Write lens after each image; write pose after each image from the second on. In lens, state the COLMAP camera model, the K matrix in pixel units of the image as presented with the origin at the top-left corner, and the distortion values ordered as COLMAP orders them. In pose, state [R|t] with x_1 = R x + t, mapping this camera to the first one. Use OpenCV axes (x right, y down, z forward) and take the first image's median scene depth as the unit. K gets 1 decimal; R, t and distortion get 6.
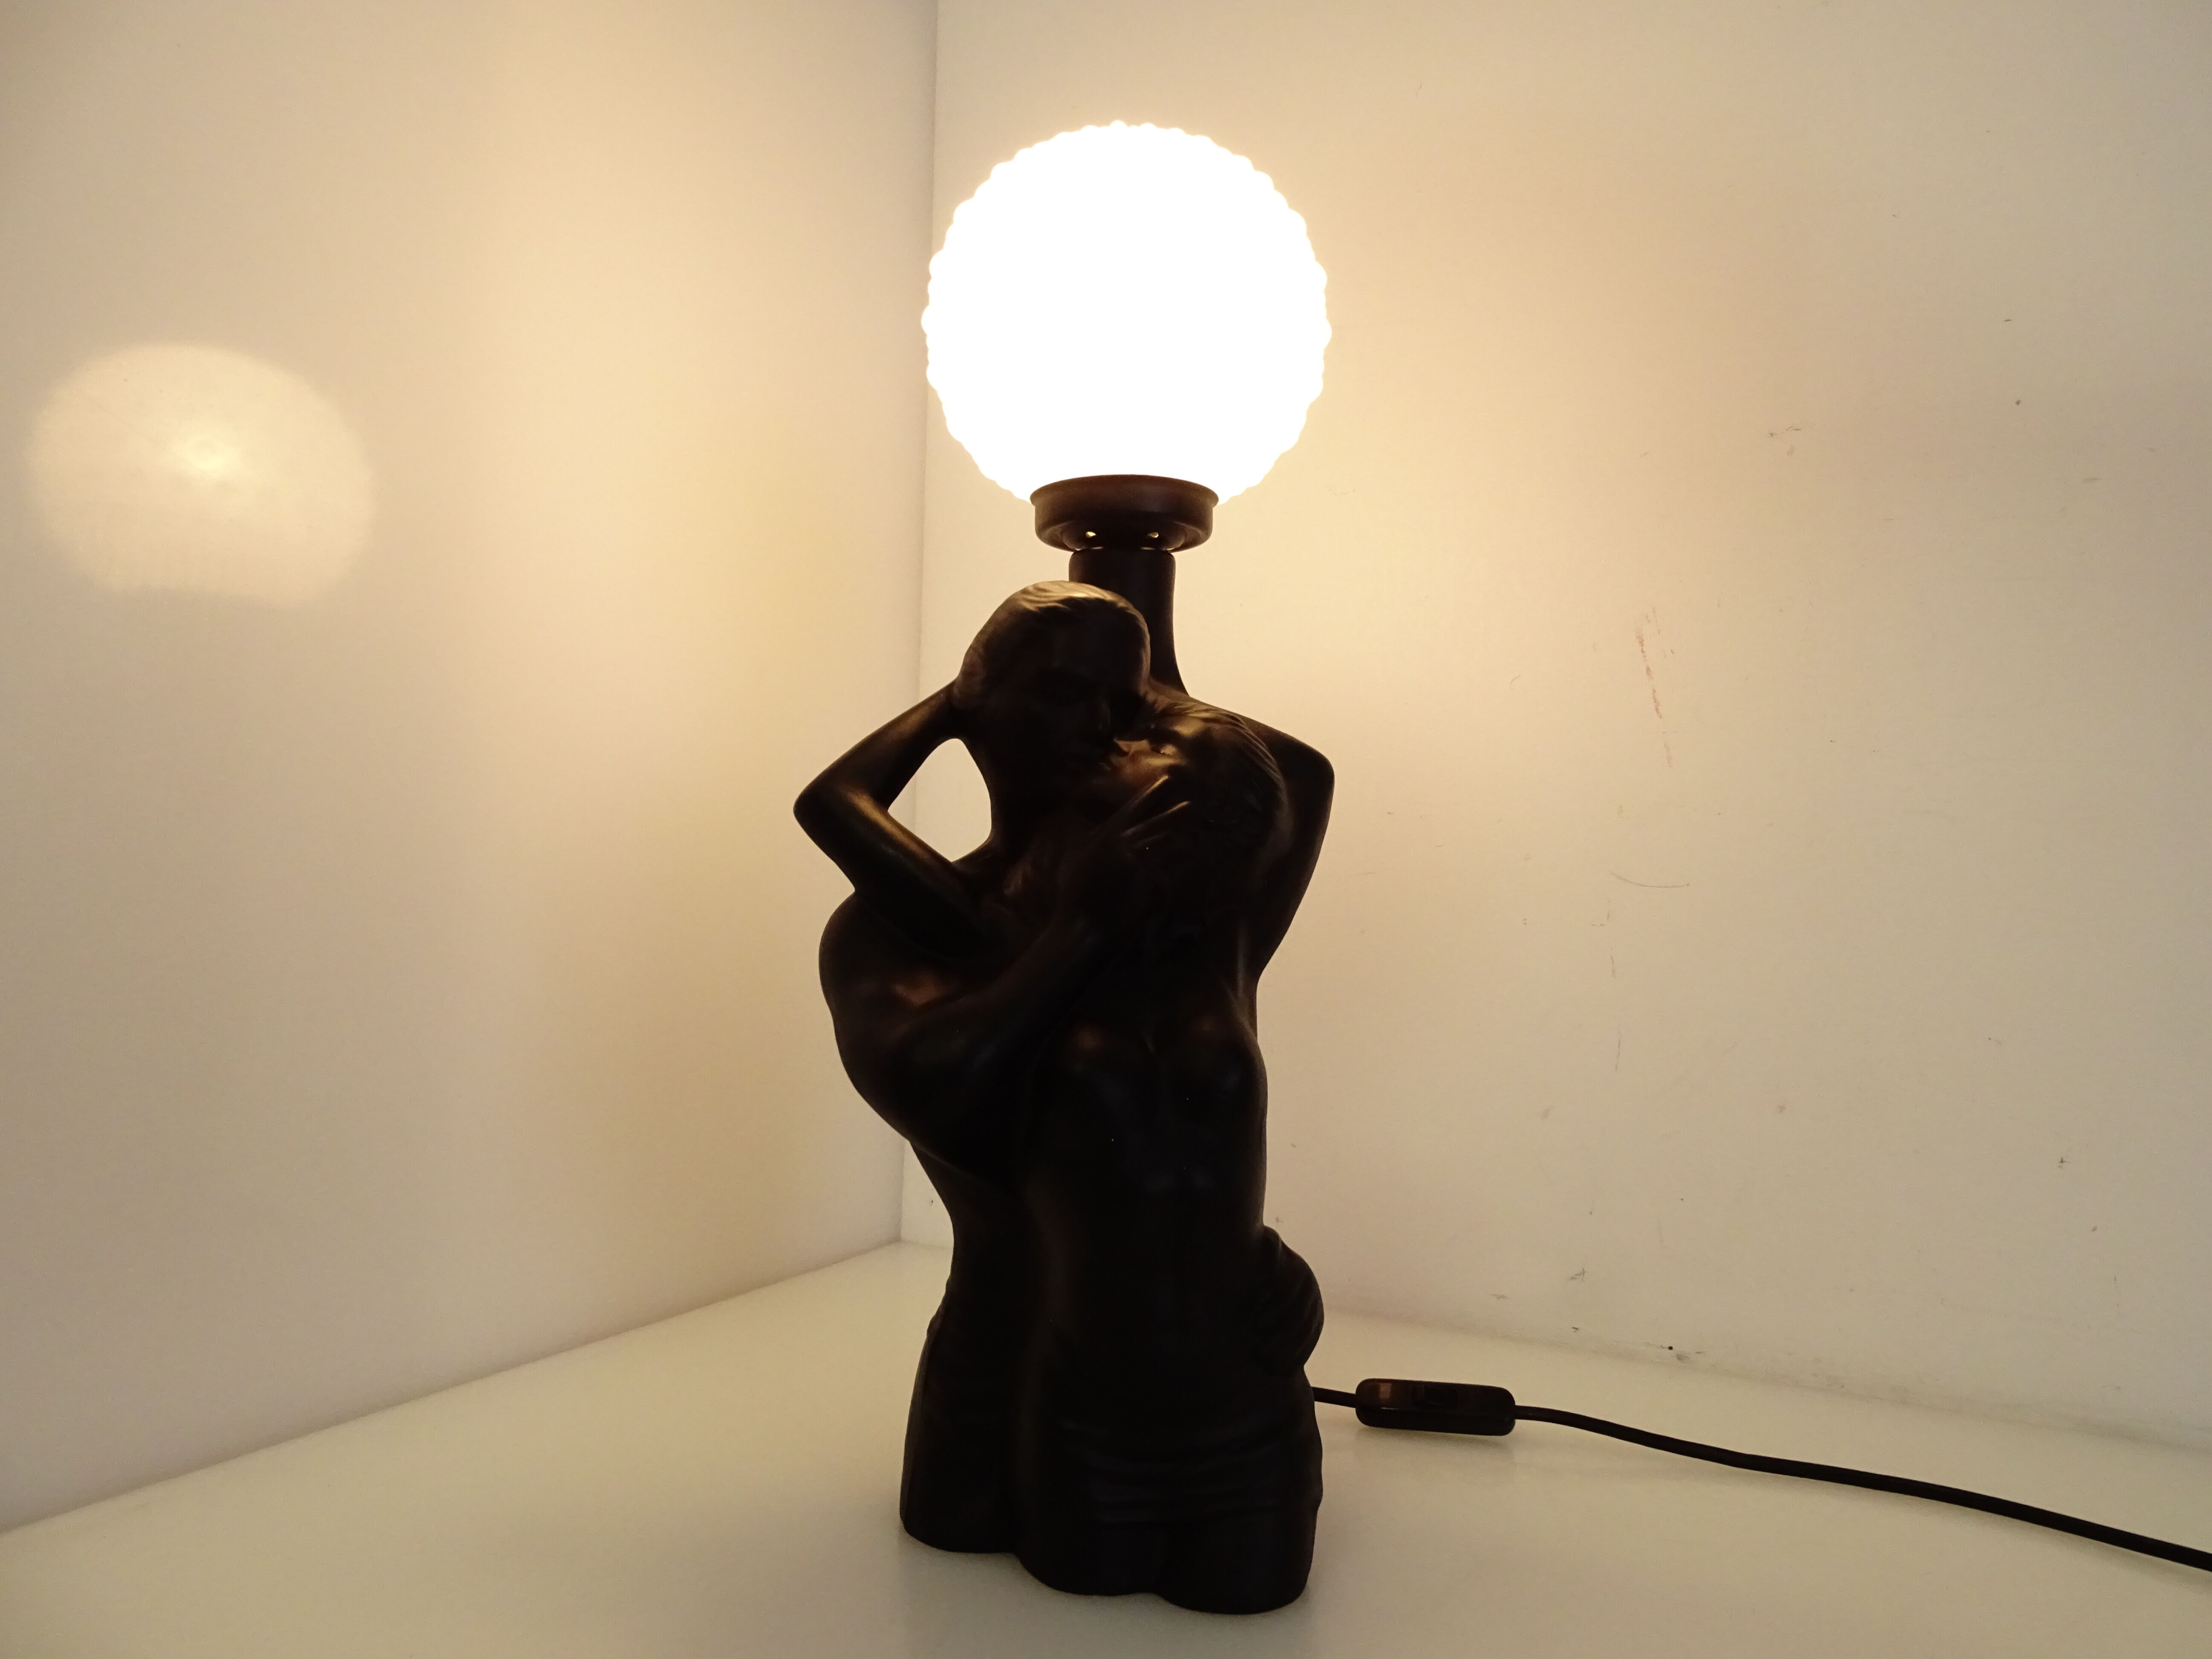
lens RADIAL K [[1608.9, 0, 1108.7], [0, 1608.9, 817.8], [0, 0, 1]] dist [-0.015894, 0.006089]
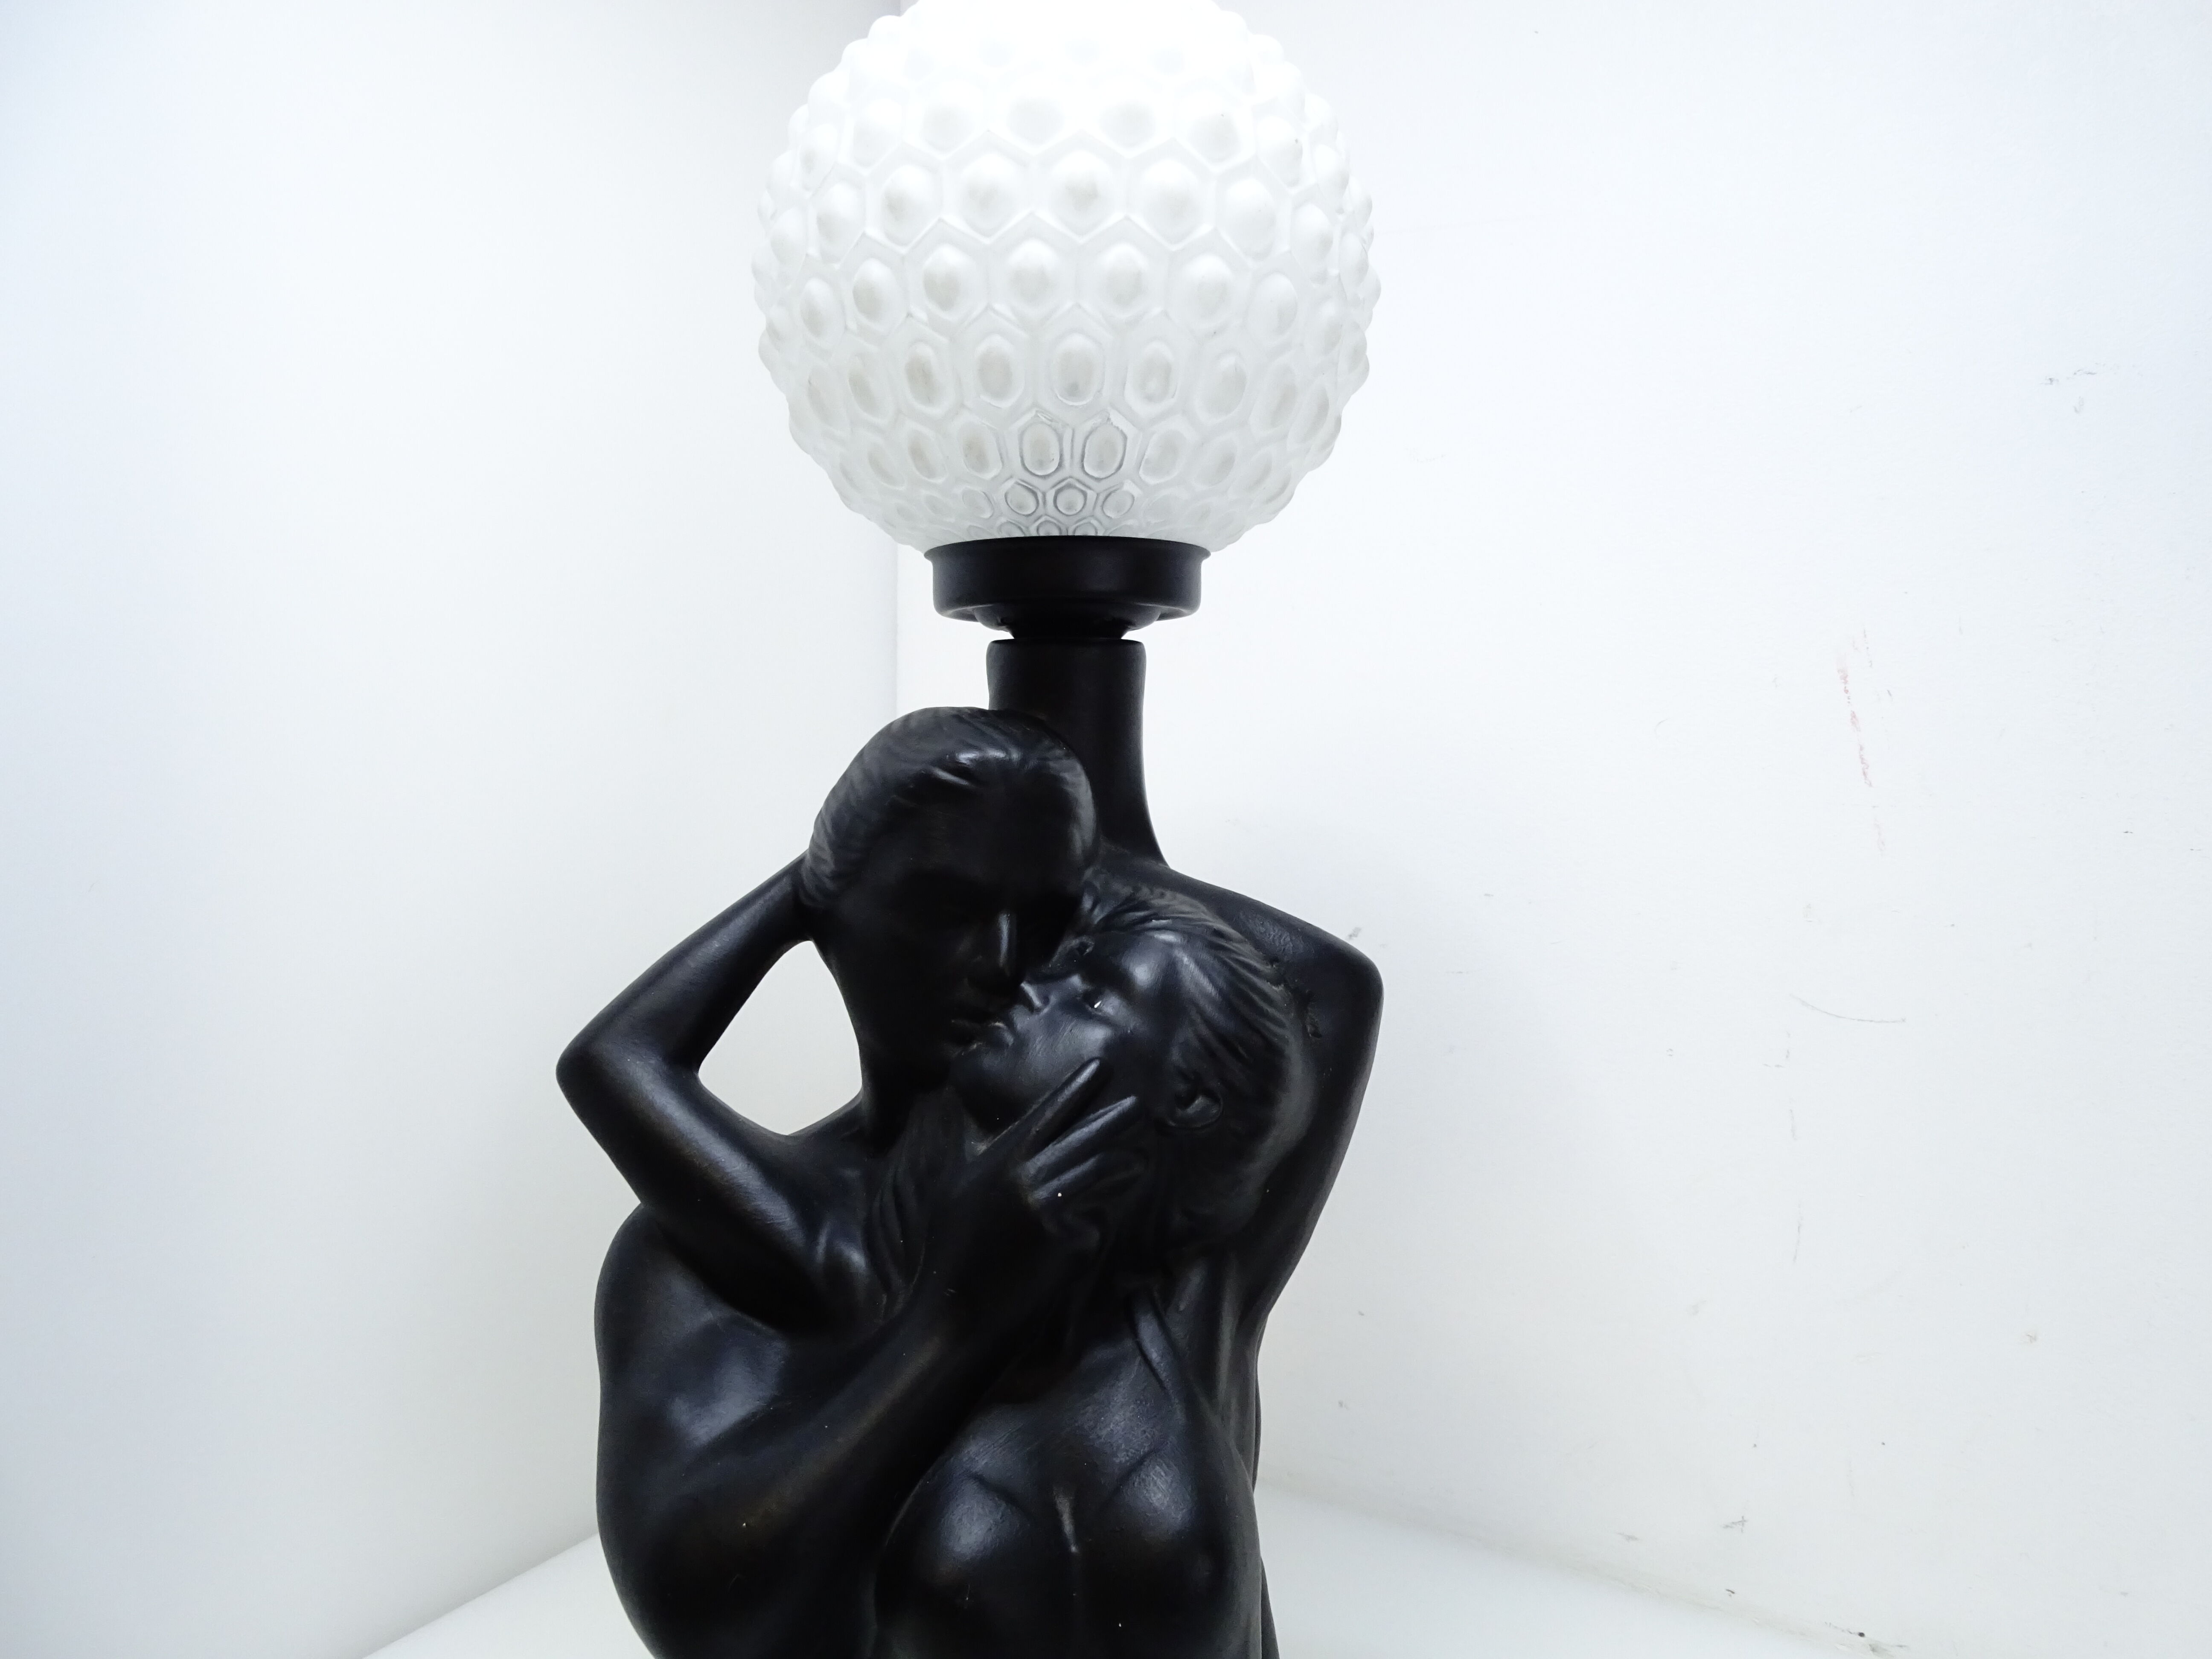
lens RADIAL K [[1608.9, 0, 1113.7], [0, 1608.9, 843.6], [0, 0, 1]] dist [-0.015894, 0.006089]
pose [[0.996999, -0.014023, -0.076138, 0.084066], [0.022164, 0.993996, 0.107149, -0.162457], [0.074179, -0.108515, 0.991323, 0.357299]]
